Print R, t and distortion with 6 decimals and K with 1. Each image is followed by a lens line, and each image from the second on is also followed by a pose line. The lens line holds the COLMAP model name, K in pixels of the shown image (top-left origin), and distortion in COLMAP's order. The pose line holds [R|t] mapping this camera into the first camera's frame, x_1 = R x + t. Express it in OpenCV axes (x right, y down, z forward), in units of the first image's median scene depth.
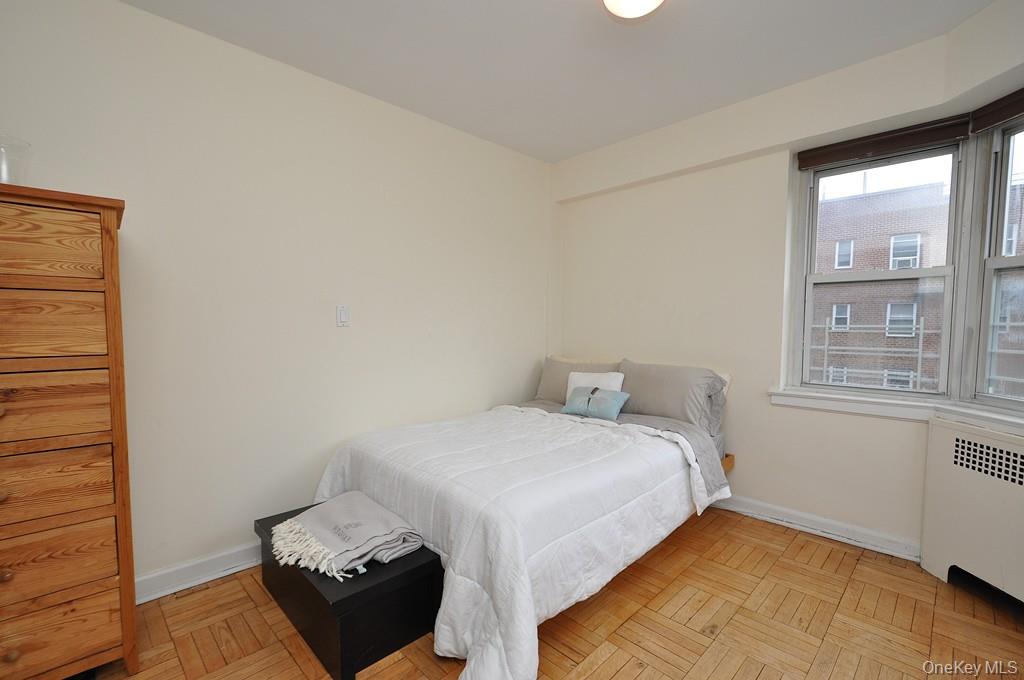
lens RADIAL K [[451.2, 0, 512.7], [0, 451.2, 351.9], [0, 0, 1]] dist [0.000890, -0.000265]
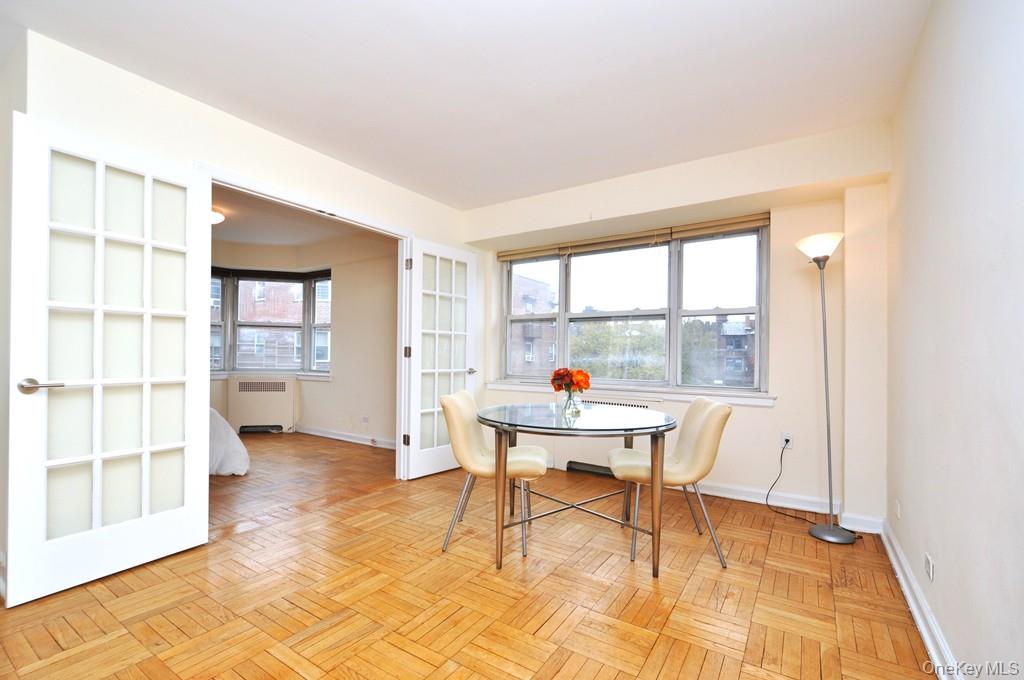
lens RADIAL K [[451.2, 0, 512.7], [0, 451.2, 351.9], [0, 0, 1]] dist [0.000890, -0.000265]
pose [[-0.207146, 0.001679, 0.978309, -1.998838], [0.050954, 0.998660, 0.009075, 0.049975], [-0.976982, 0.051729, -0.206954, -0.119163]]
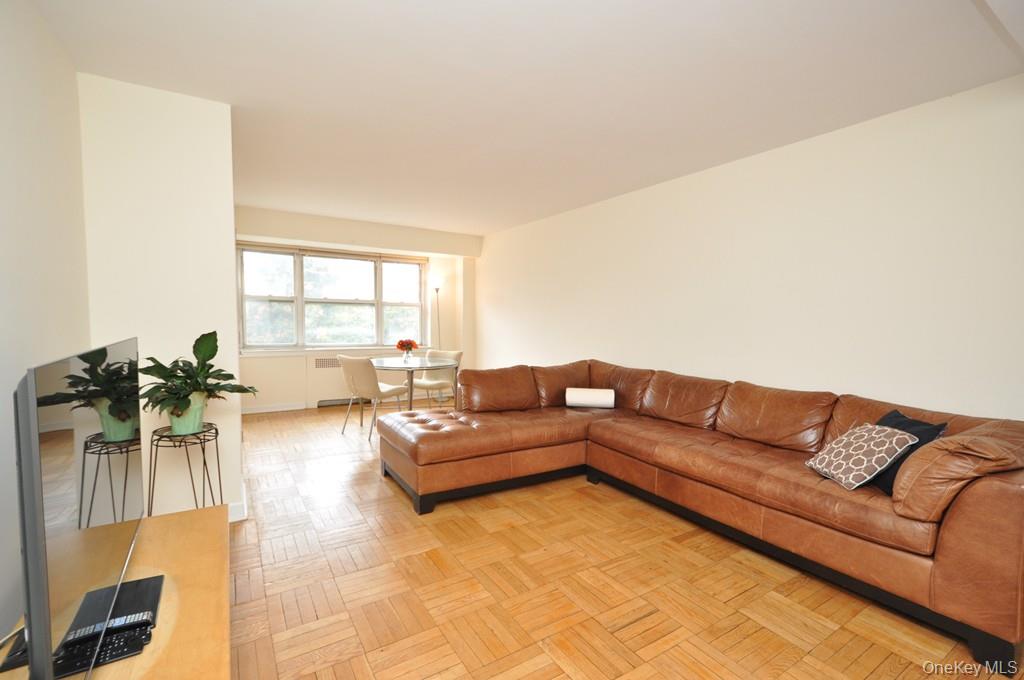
lens RADIAL K [[451.2, 0, 512.7], [0, 451.2, 351.9], [0, 0, 1]] dist [0.000890, -0.000265]
pose [[-0.976657, -0.037073, 0.211580, -1.932622], [-0.007721, 0.990416, 0.137897, -0.147438], [-0.214664, 0.133045, -0.967584, 1.606716]]
